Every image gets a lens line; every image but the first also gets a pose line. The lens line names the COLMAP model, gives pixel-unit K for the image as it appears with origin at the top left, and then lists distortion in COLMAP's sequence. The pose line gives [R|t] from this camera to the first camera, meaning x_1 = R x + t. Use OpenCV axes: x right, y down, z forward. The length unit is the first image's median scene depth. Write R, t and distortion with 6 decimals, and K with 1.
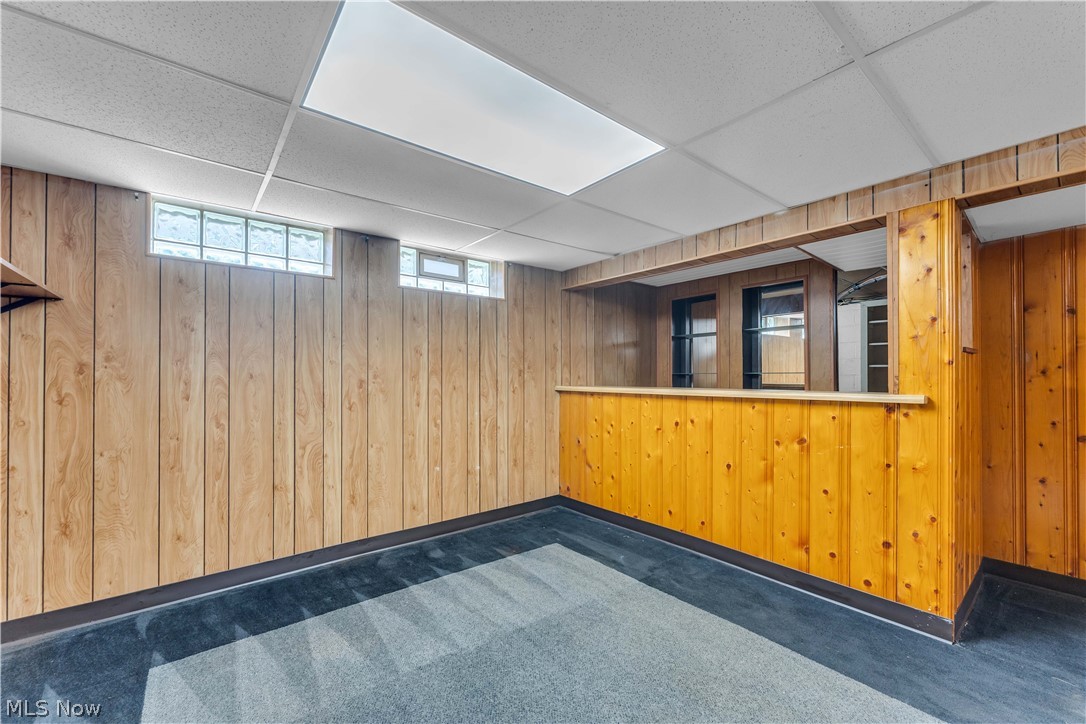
lens RADIAL K [[439.8, 0, 545.9], [0, 439.8, 368.2], [0, 0, 1]] dist [-0.001935, -0.000541]
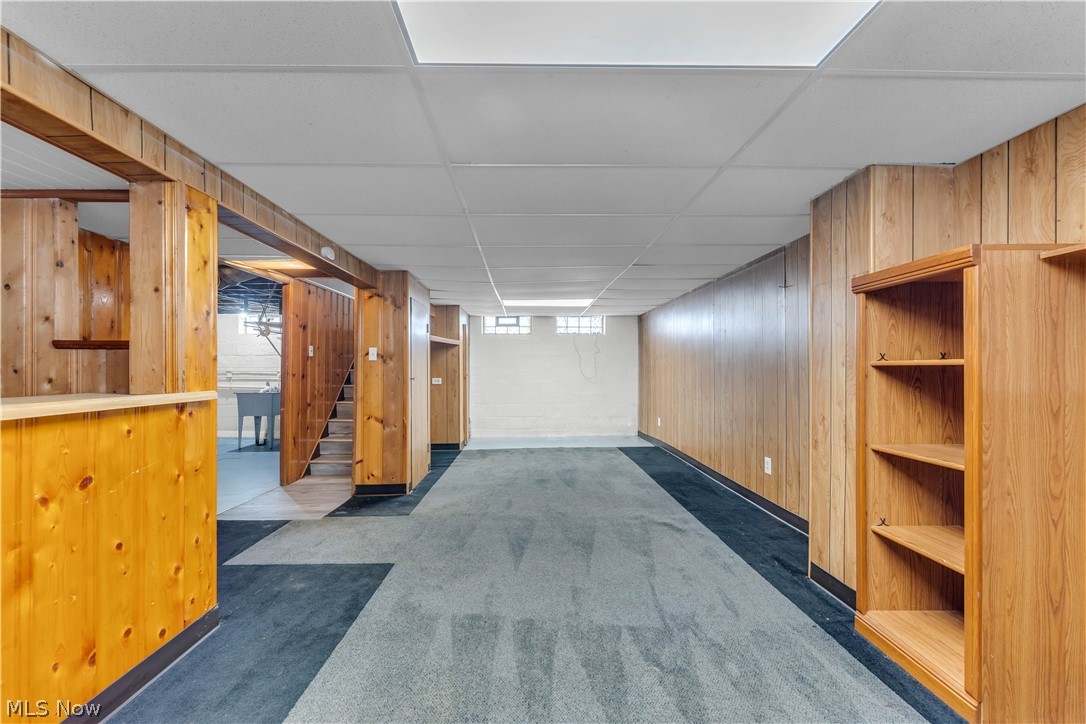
lens RADIAL K [[439.8, 0, 536.6], [0, 439.8, 374.7], [0, 0, 1]] dist [-0.001935, -0.000541]
pose [[-0.780486, -0.000490, 0.625174, -0.224584], [-0.002846, 0.999992, -0.002770, 0.019301], [-0.625167, -0.003941, -0.780481, 0.939227]]
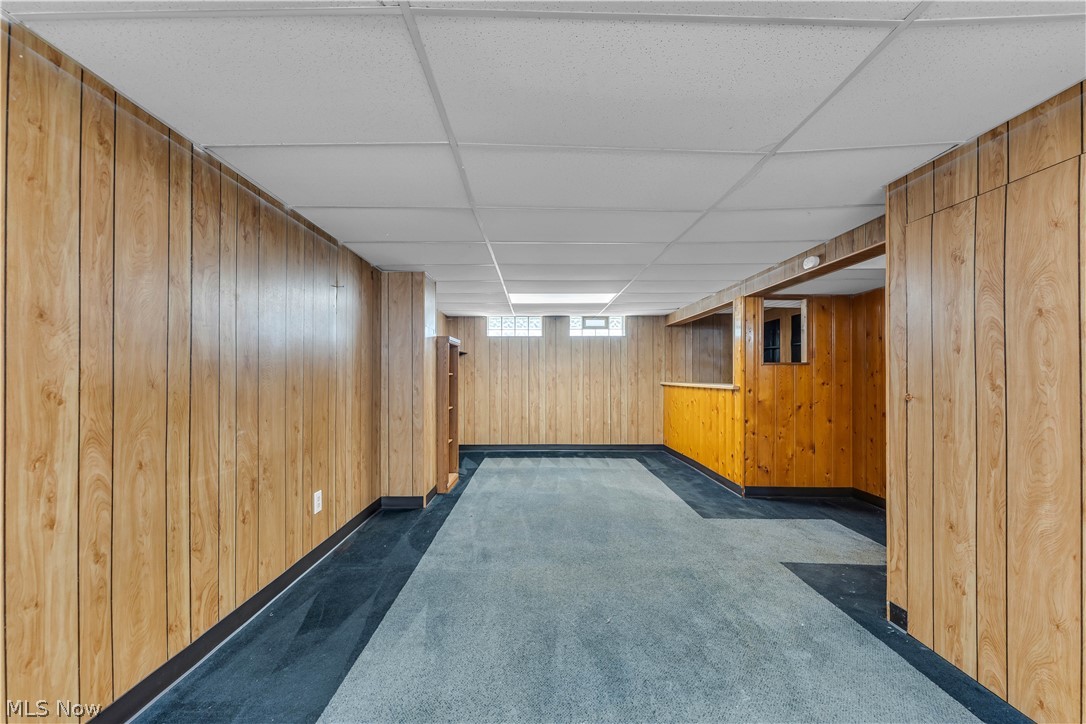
lens RADIAL K [[439.8, 0, 540.1], [0, 439.8, 369.8], [0, 0, 1]] dist [-0.001935, -0.000541]
pose [[0.775057, -0.008436, -0.631834, 1.050870], [0.009296, 0.999955, -0.001948, -0.012057], [0.631822, -0.004364, 0.775101, -0.912483]]
